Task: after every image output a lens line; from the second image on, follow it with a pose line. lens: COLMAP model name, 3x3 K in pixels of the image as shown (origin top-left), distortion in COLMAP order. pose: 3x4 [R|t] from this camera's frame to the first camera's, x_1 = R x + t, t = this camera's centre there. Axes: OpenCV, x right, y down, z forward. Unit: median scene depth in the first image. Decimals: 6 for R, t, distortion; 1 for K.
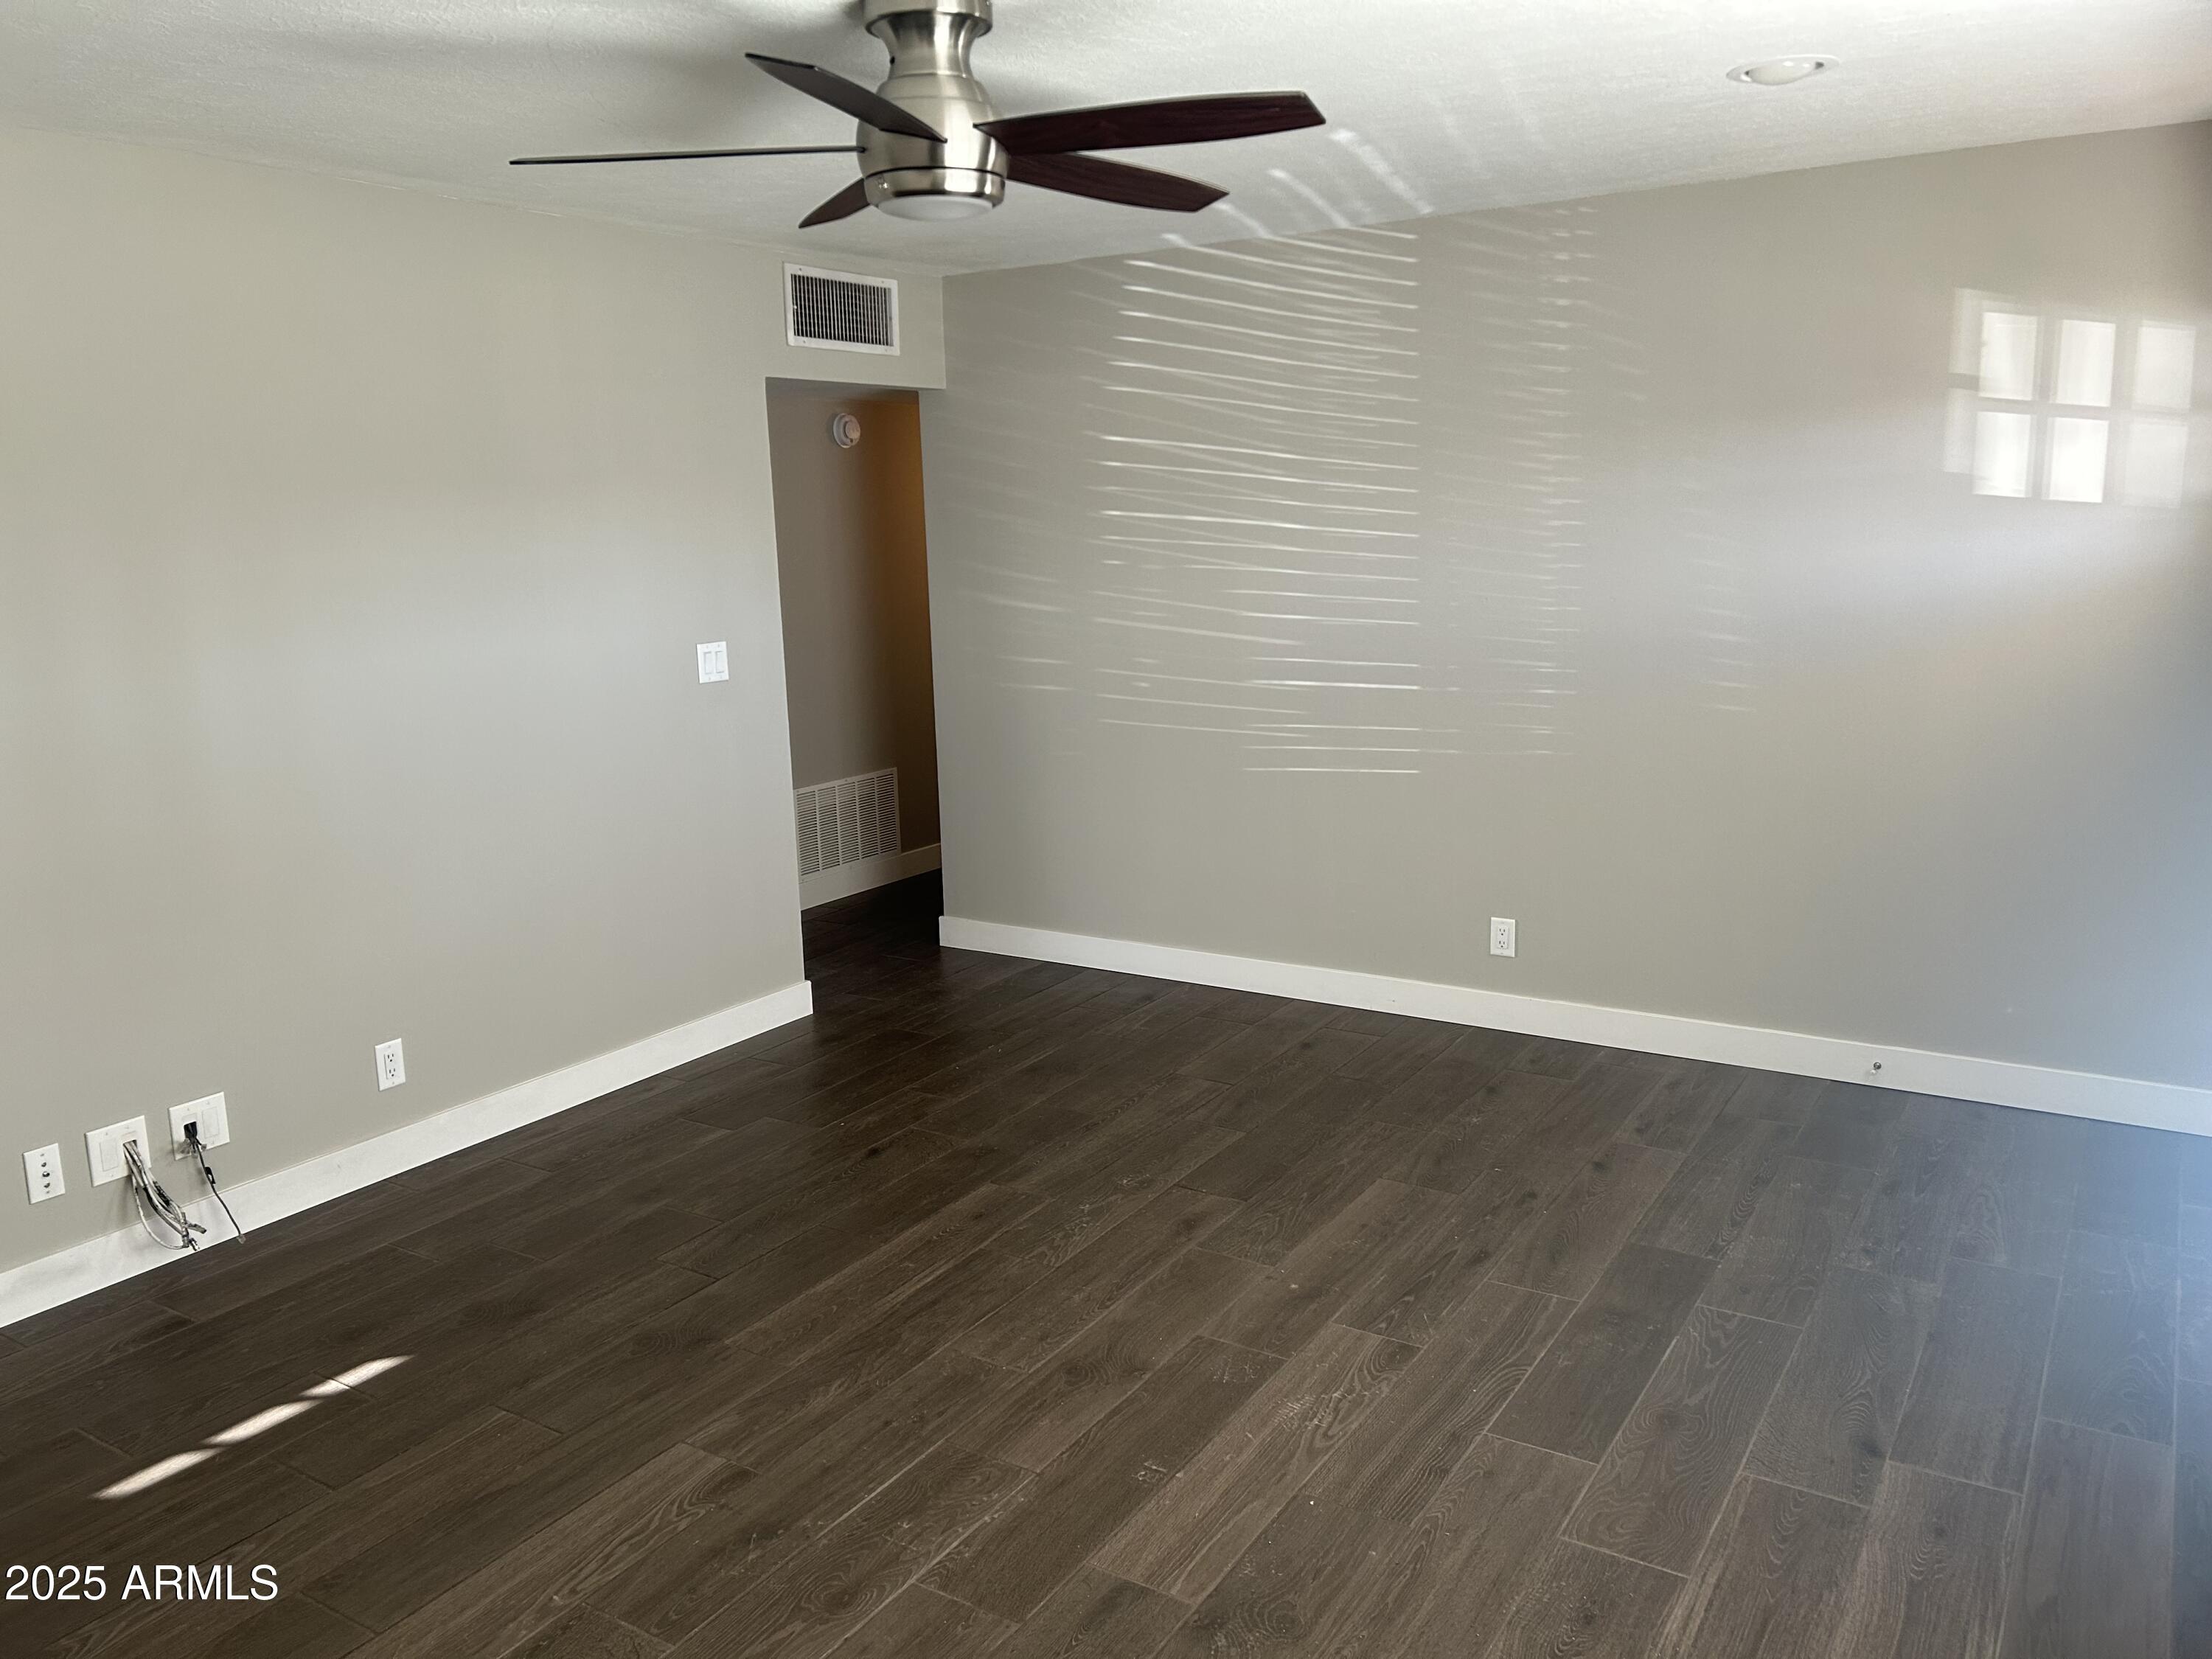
lens RADIAL K [[1671.2, 0, 1097.2], [0, 1671.2, 828.8], [0, 0, 1]] dist [0.063592, -0.066559]
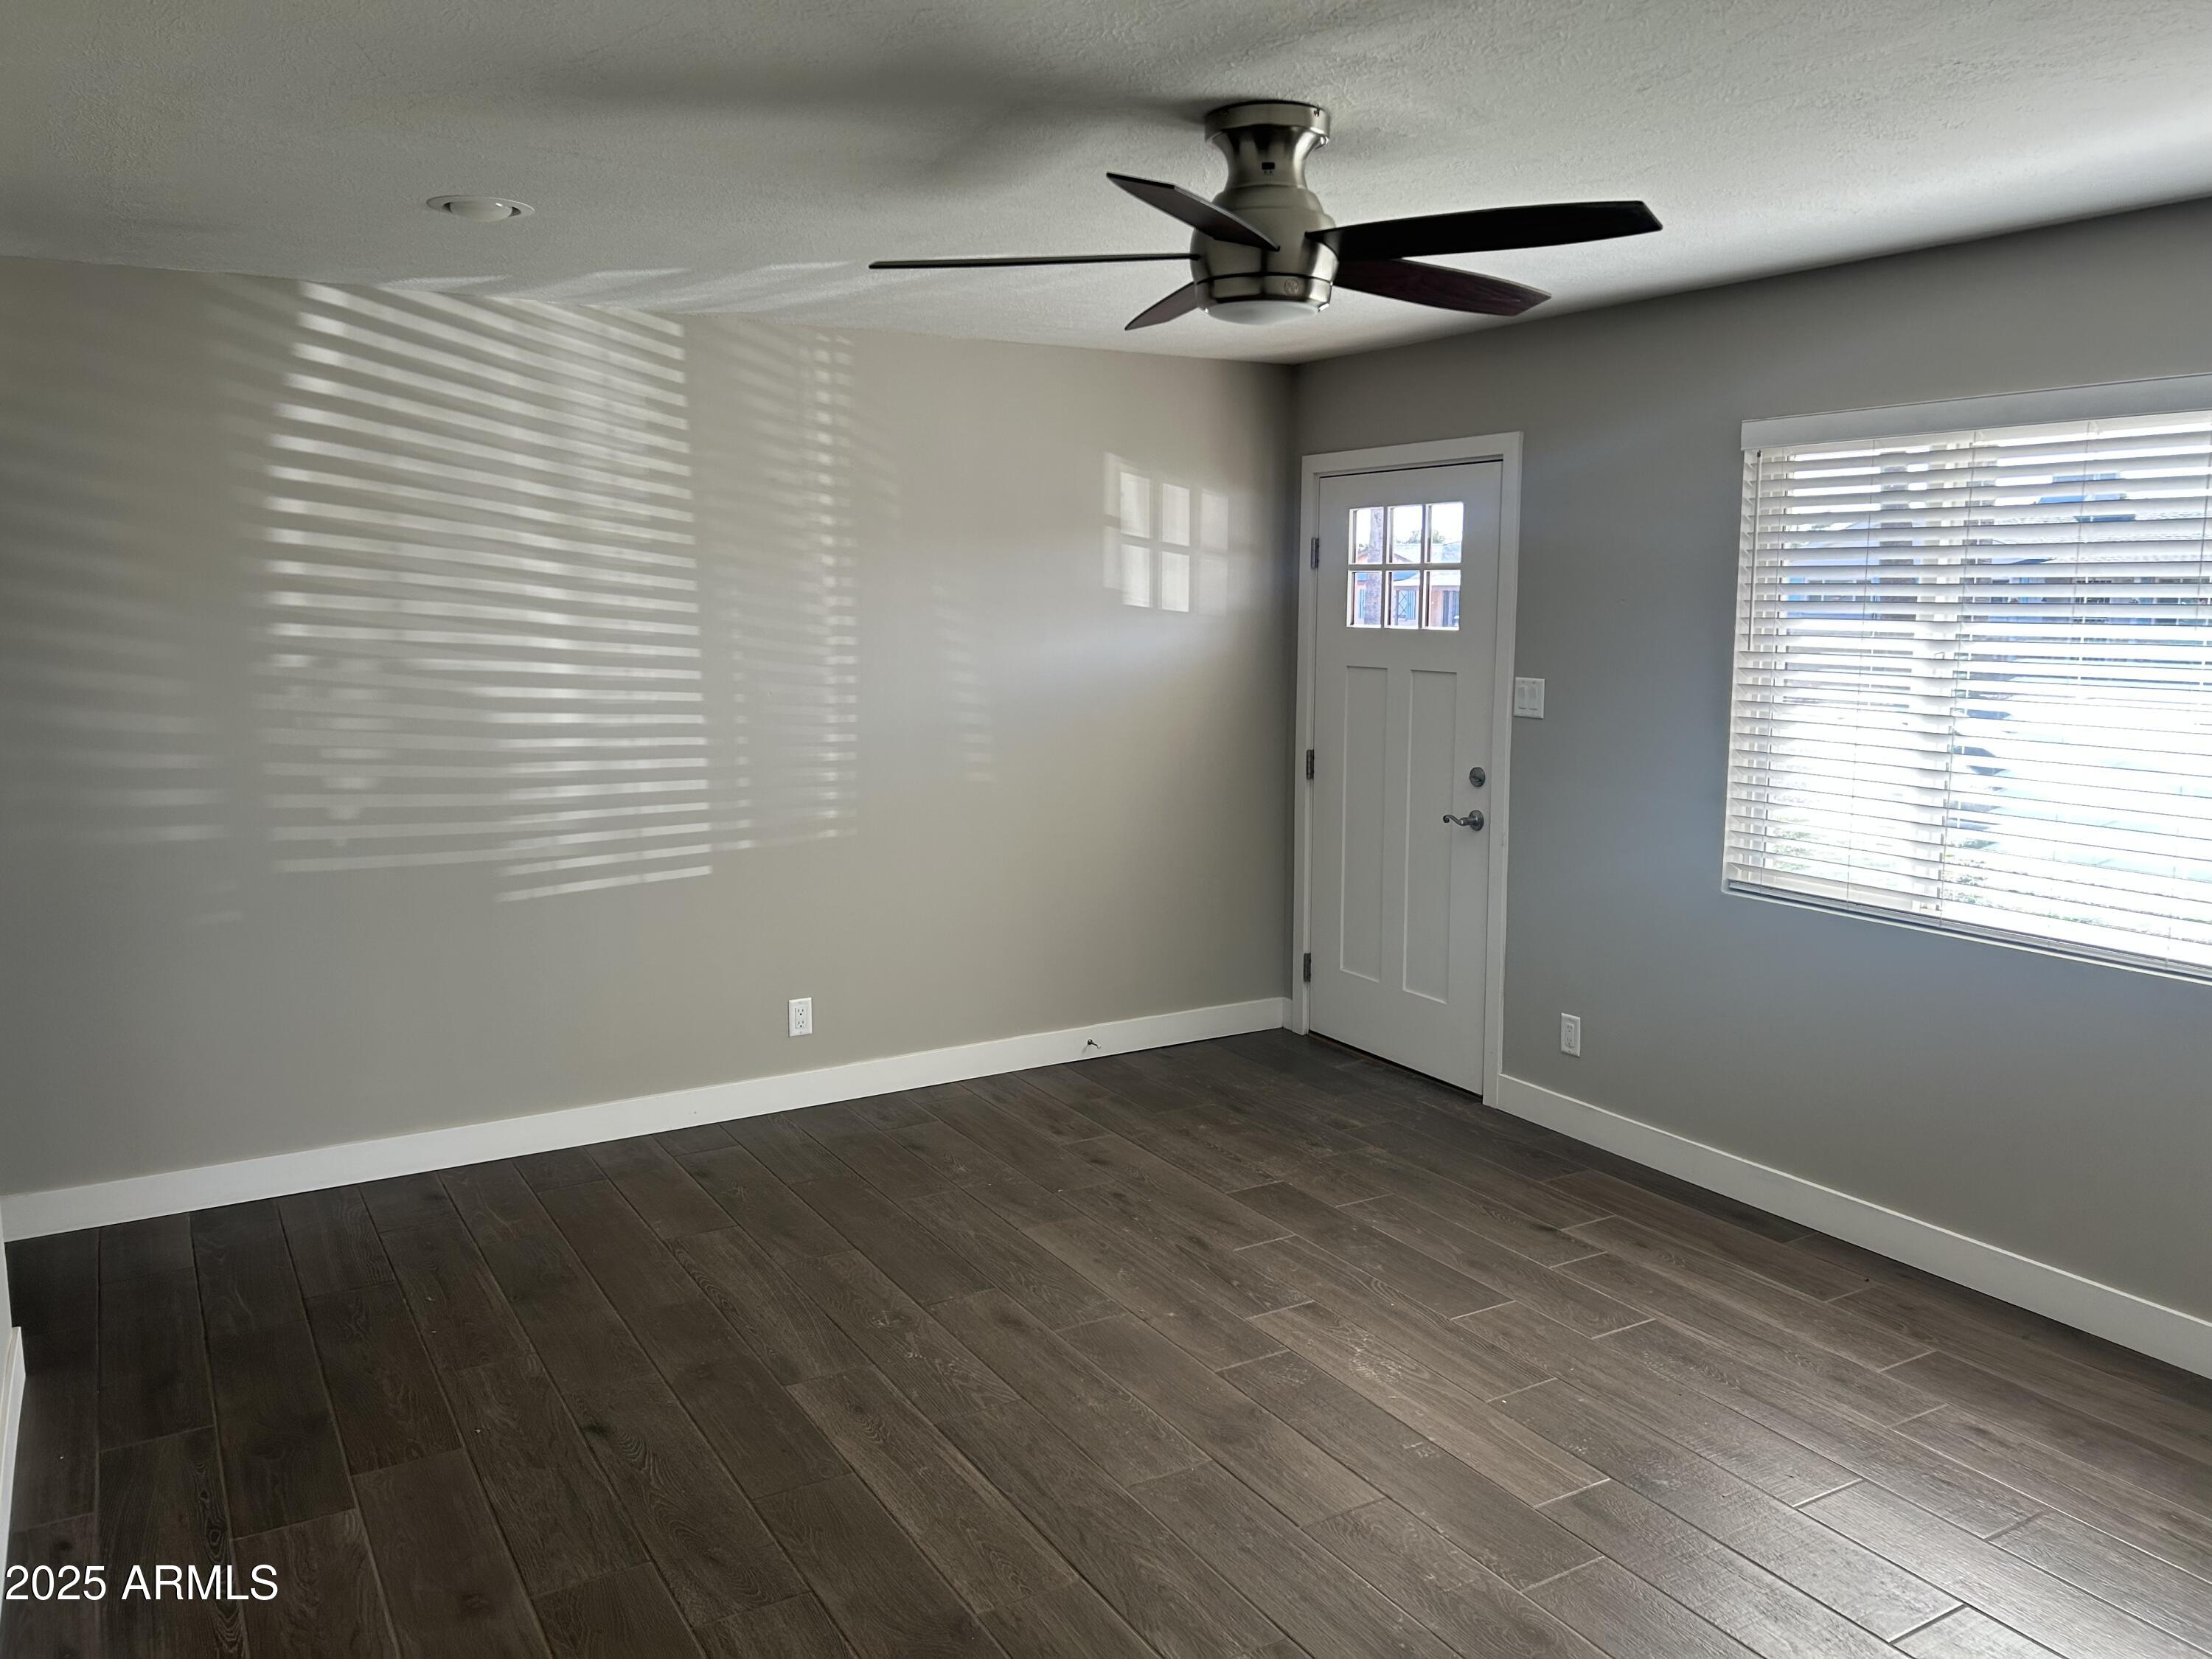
lens RADIAL K [[1671.2, 0, 1138.1], [0, 1671.2, 817.4], [0, 0, 1]] dist [0.063592, -0.066559]
pose [[0.446284, -0.102764, 0.888971, -0.727240], [0.152788, 0.987549, 0.037457, -0.081106], [-0.881752, 0.119107, 0.456429, 0.418195]]
